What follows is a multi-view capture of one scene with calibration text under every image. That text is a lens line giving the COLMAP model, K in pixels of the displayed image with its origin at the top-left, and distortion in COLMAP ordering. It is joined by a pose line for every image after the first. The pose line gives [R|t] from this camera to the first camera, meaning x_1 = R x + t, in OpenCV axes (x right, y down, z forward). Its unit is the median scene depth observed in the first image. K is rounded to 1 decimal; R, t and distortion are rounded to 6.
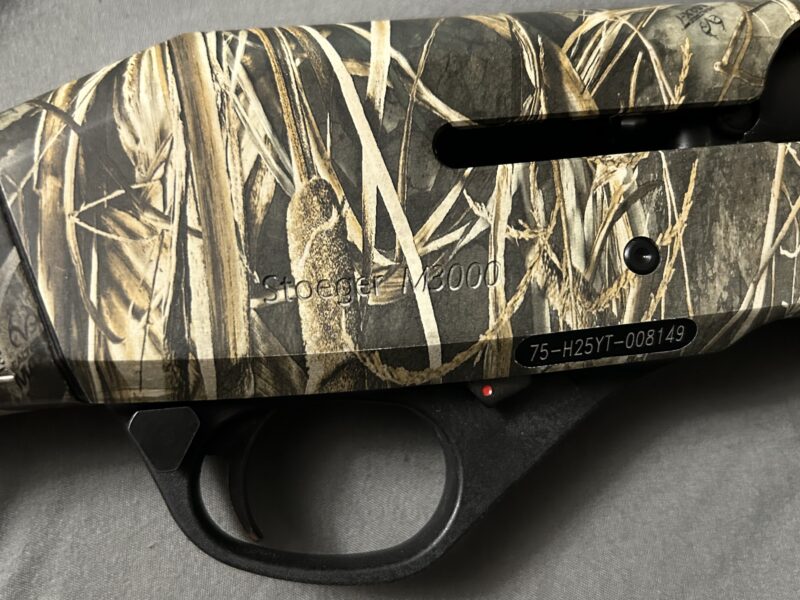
lens RADIAL K [[760.5, 0, 400.0], [0, 760.5, 300.0], [0, 0, 1]] dist [0.006308, 0.024224]
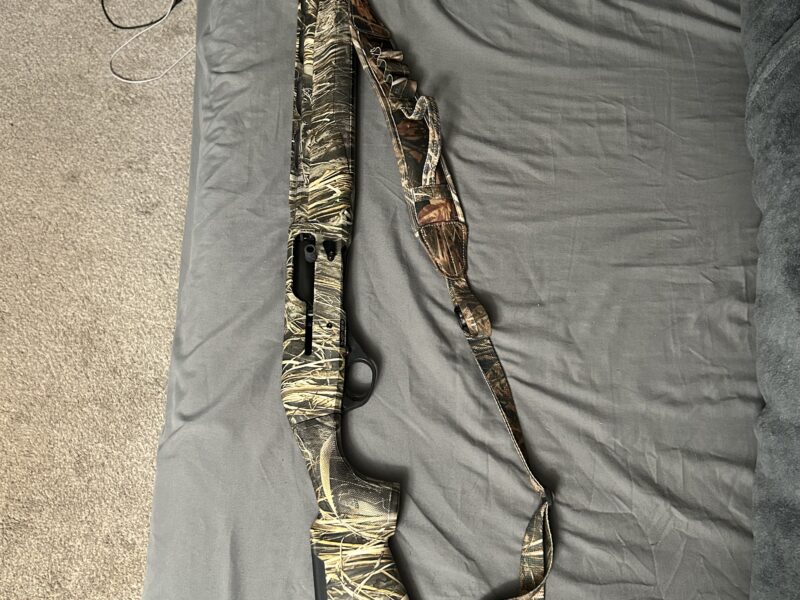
lens RADIAL K [[760.5, 0, 400.0], [0, 760.5, 300.0], [0, 0, 1]] dist [0.006308, 0.024224]
pose [[0.113834, -0.958939, 0.259766, -1.014657], [0.984425, 0.144129, 0.100667, -0.142410], [-0.133973, 0.244261, 0.960410, -5.021553]]
